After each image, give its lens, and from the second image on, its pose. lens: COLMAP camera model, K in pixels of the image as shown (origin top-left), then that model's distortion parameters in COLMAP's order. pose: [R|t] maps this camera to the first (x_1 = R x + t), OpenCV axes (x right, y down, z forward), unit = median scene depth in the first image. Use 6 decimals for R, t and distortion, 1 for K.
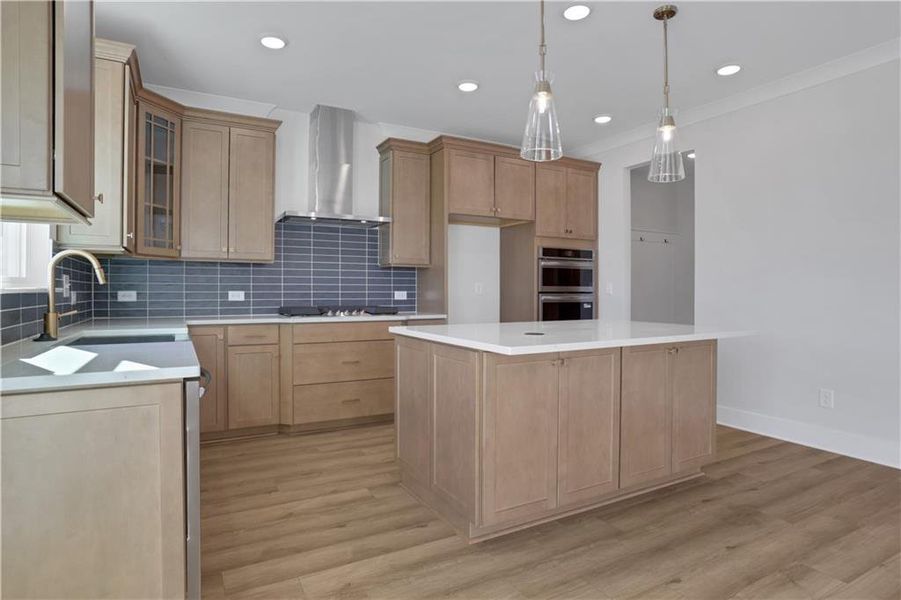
lens RADIAL K [[472.1, 0, 448.9], [0, 472.1, 286.8], [0, 0, 1]] dist [-0.037956, 0.011043]
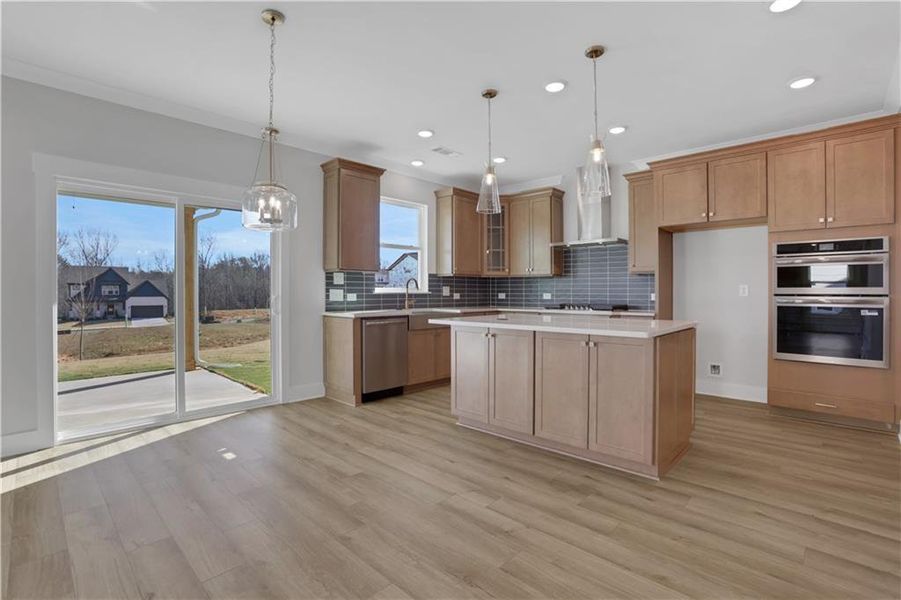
lens RADIAL K [[415.6, 0, 480.4], [0, 415.6, 289.5], [0, 0, 1]] dist [-0.029909, 0.008717]
pose [[0.372127, -0.007314, -0.928153, 0.893196], [0.008126, 0.999956, -0.004622, 0.000685], [0.928146, -0.005822, 0.372170, 0.240083]]
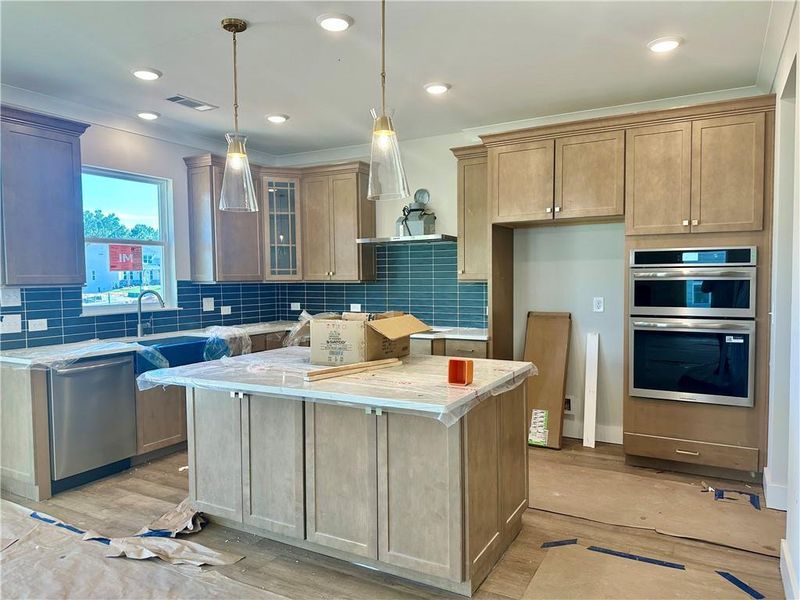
lens RADIAL K [[541.1, 0, 416.2], [0, 541.1, 297.4], [0, 0, 1]] dist [0.030521, -0.021164]
pose [[0.565503, 0.024408, -0.824385, 0.860625], [0.014340, 0.999120, 0.039418, -0.066082], [0.824622, -0.034113, 0.564655, 0.348918]]
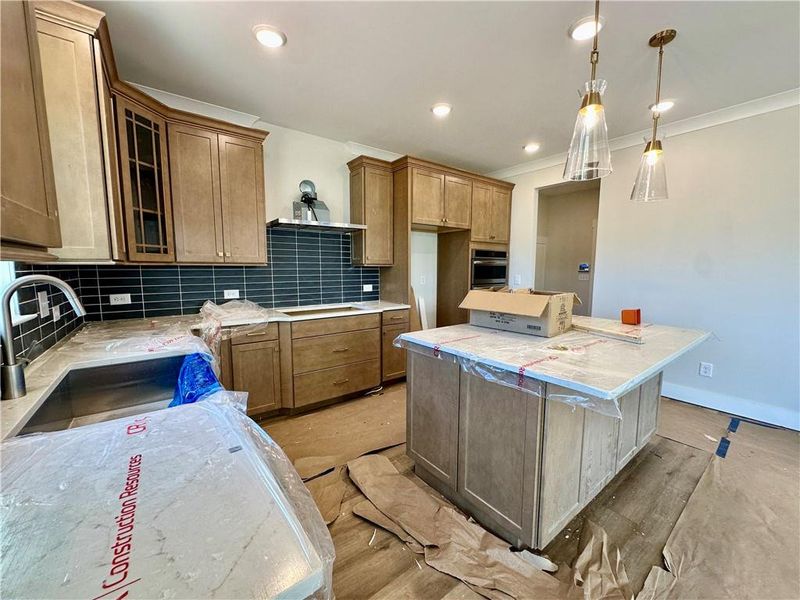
lens RADIAL K [[305.4, 0, 400.4], [0, 305.4, 297.6], [0, 0, 1]] dist [-0.006449, -0.000358]
pose [[0.989788, -0.014200, 0.141837, -0.167011], [-0.000596, 0.994605, 0.103736, -0.051594], [-0.142545, -0.102762, 0.984439, 0.238278]]
